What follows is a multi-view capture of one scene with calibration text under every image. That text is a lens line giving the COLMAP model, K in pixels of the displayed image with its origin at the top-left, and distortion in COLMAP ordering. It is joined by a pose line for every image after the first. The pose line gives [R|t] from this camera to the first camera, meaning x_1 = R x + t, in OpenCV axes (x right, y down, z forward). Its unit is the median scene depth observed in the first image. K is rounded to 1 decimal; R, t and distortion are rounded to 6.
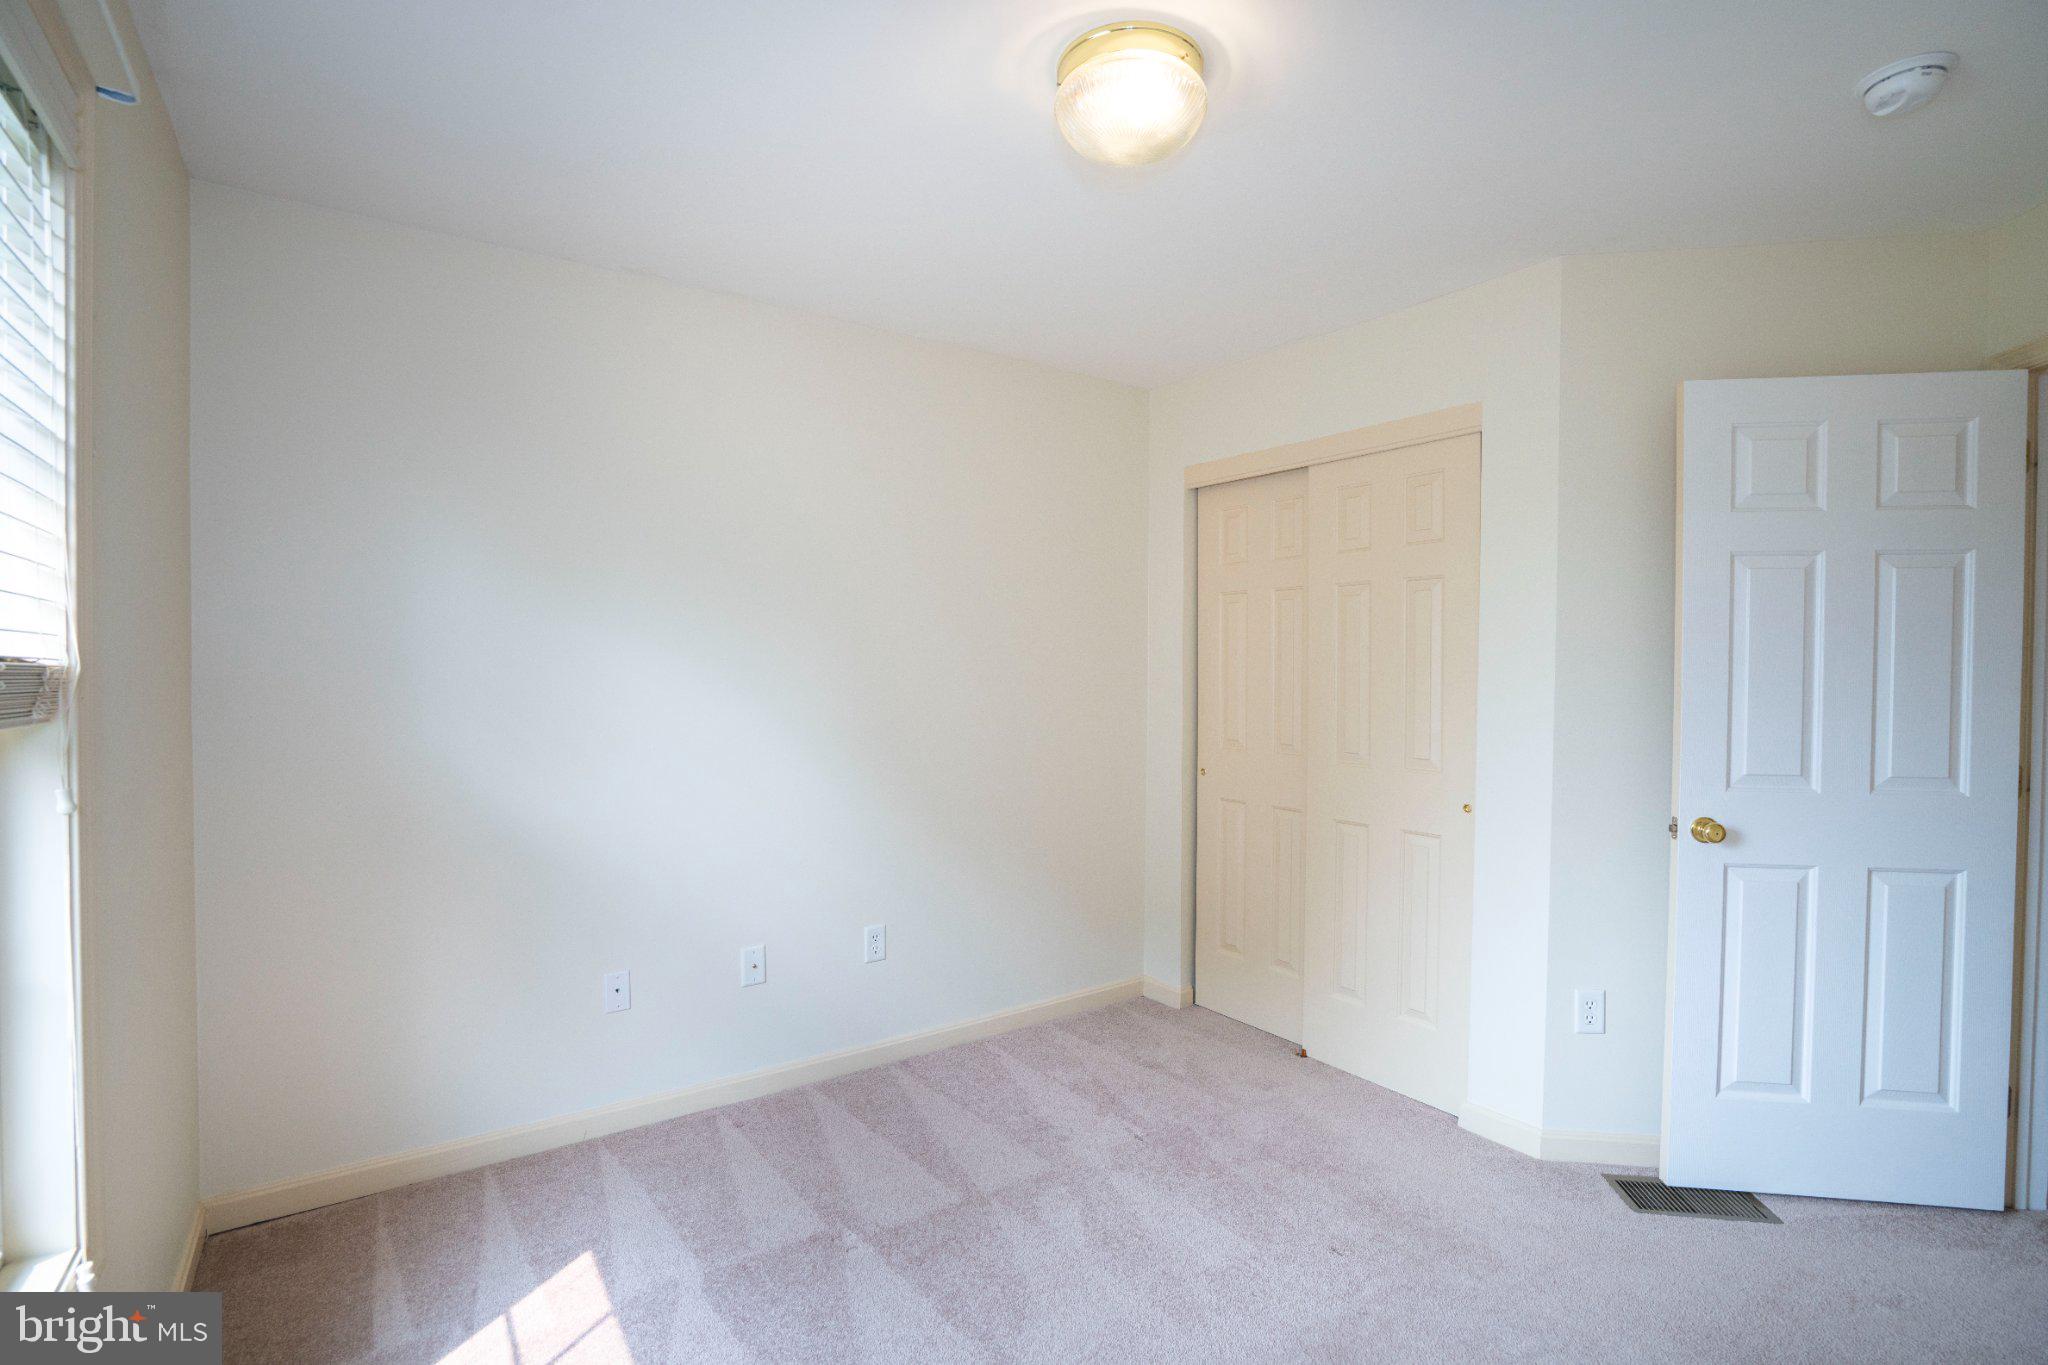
lens RADIAL K [[944.9, 0, 1036.5], [0, 944.9, 679.9], [0, 0, 1]] dist [-0.058848, 0.021874]
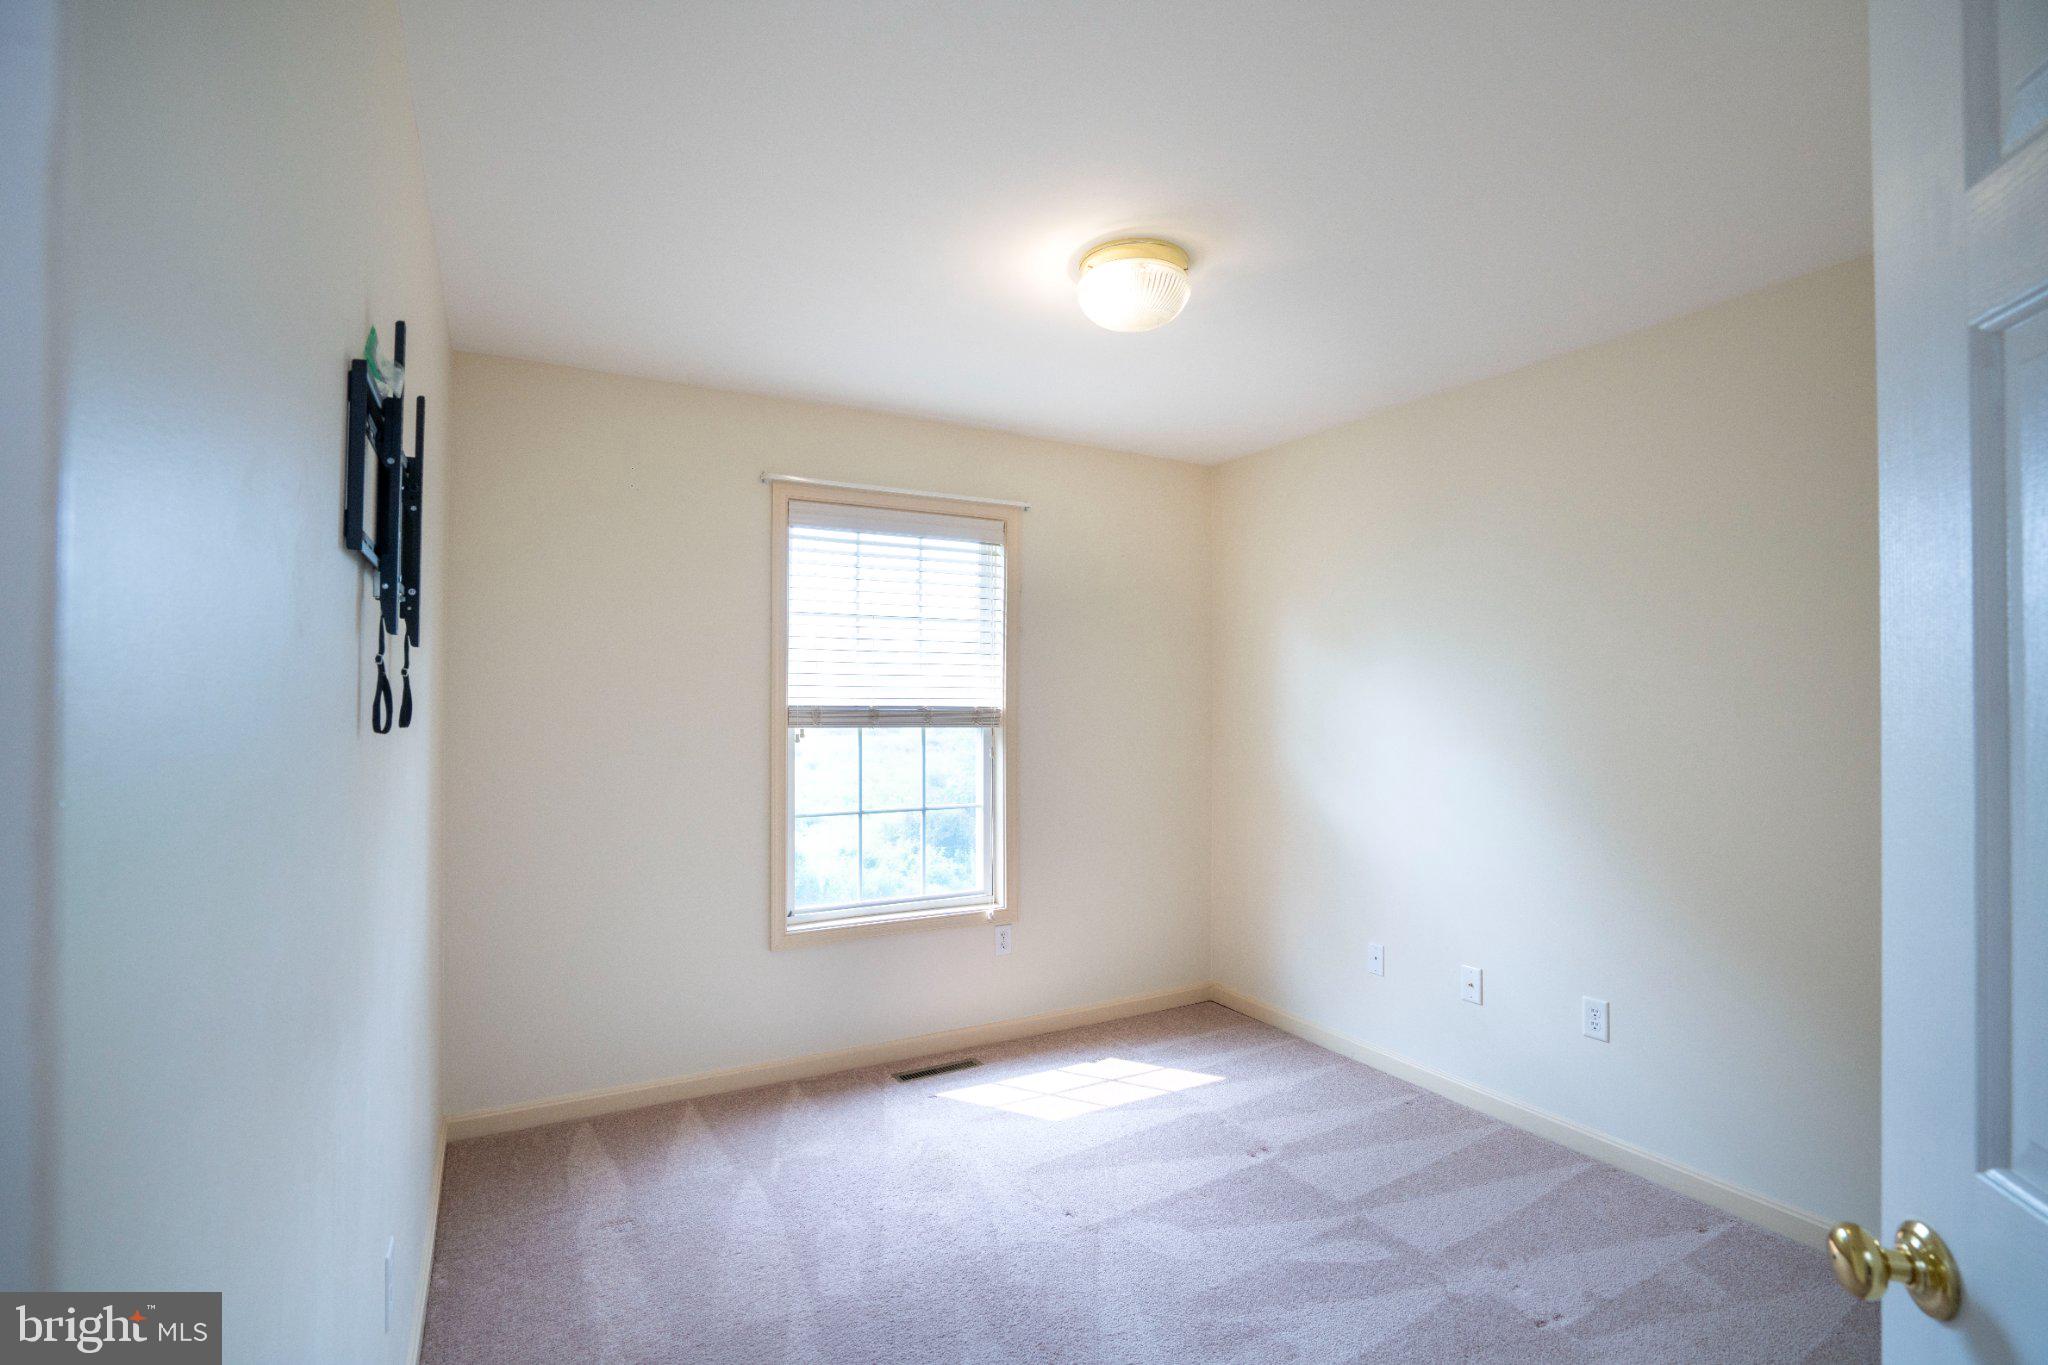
lens RADIAL K [[944.9, 0, 984.6], [0, 944.9, 685.2], [0, 0, 1]] dist [-0.058848, 0.021874]
pose [[-0.149748, -0.022953, -0.988458, 1.070990], [-0.013887, 0.999681, -0.021110, -0.014420], [0.988627, 0.010566, -0.150018, 0.750105]]
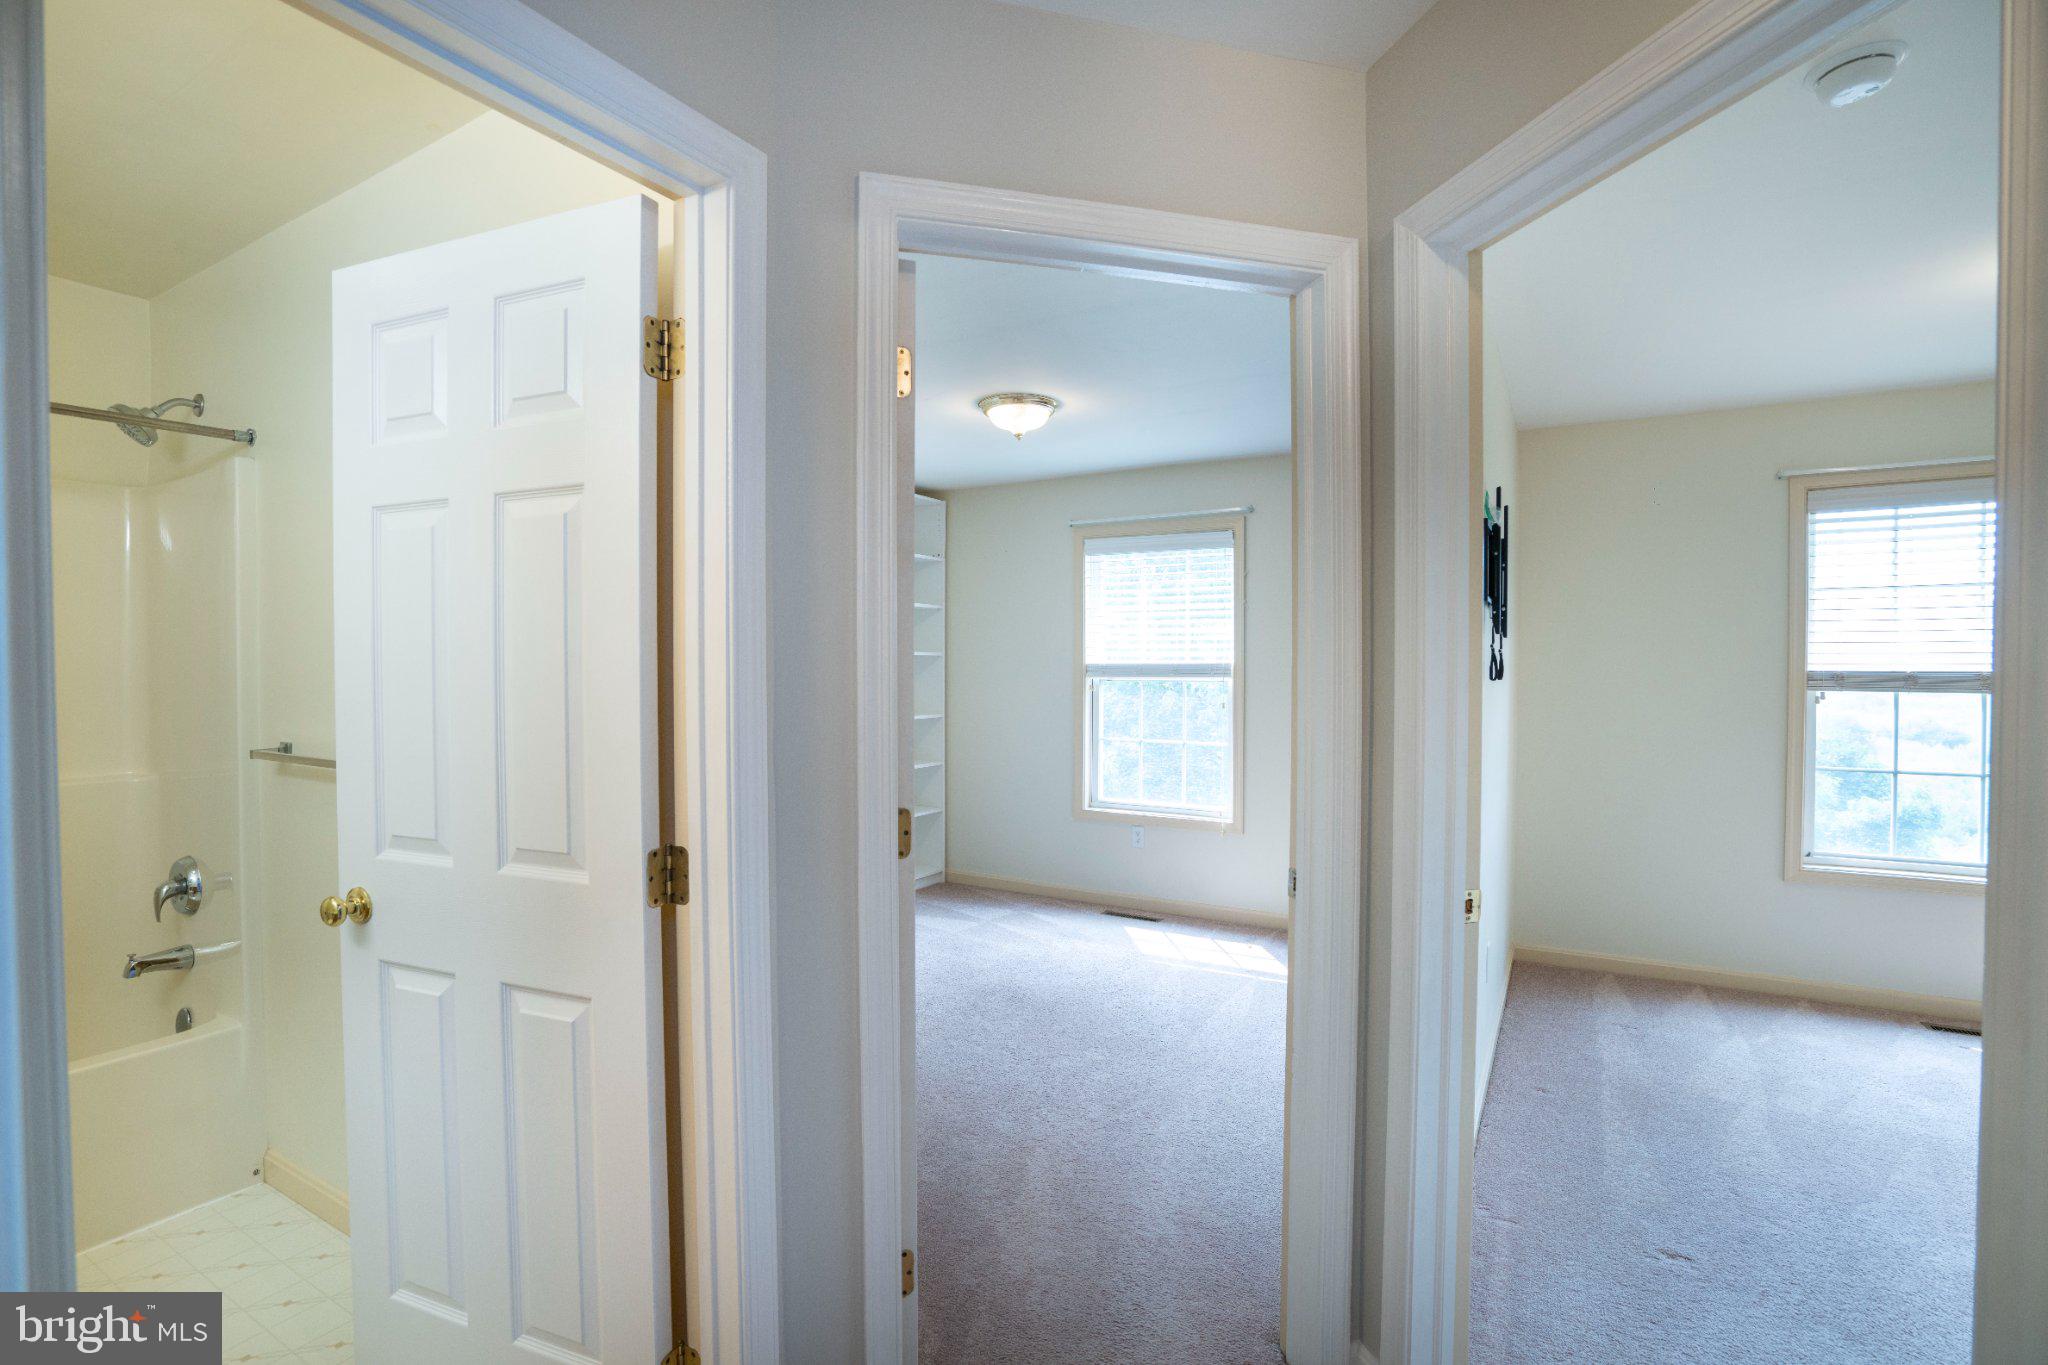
lens RADIAL K [[944.9, 0, 1034.7], [0, 944.9, 683.2], [0, 0, 1]] dist [-0.058848, 0.021874]
pose [[-0.912129, -0.001509, -0.409900, 2.135922], [-0.014106, 0.999516, 0.027711, -0.012232], [0.409659, 0.031058, -0.911710, 1.573293]]
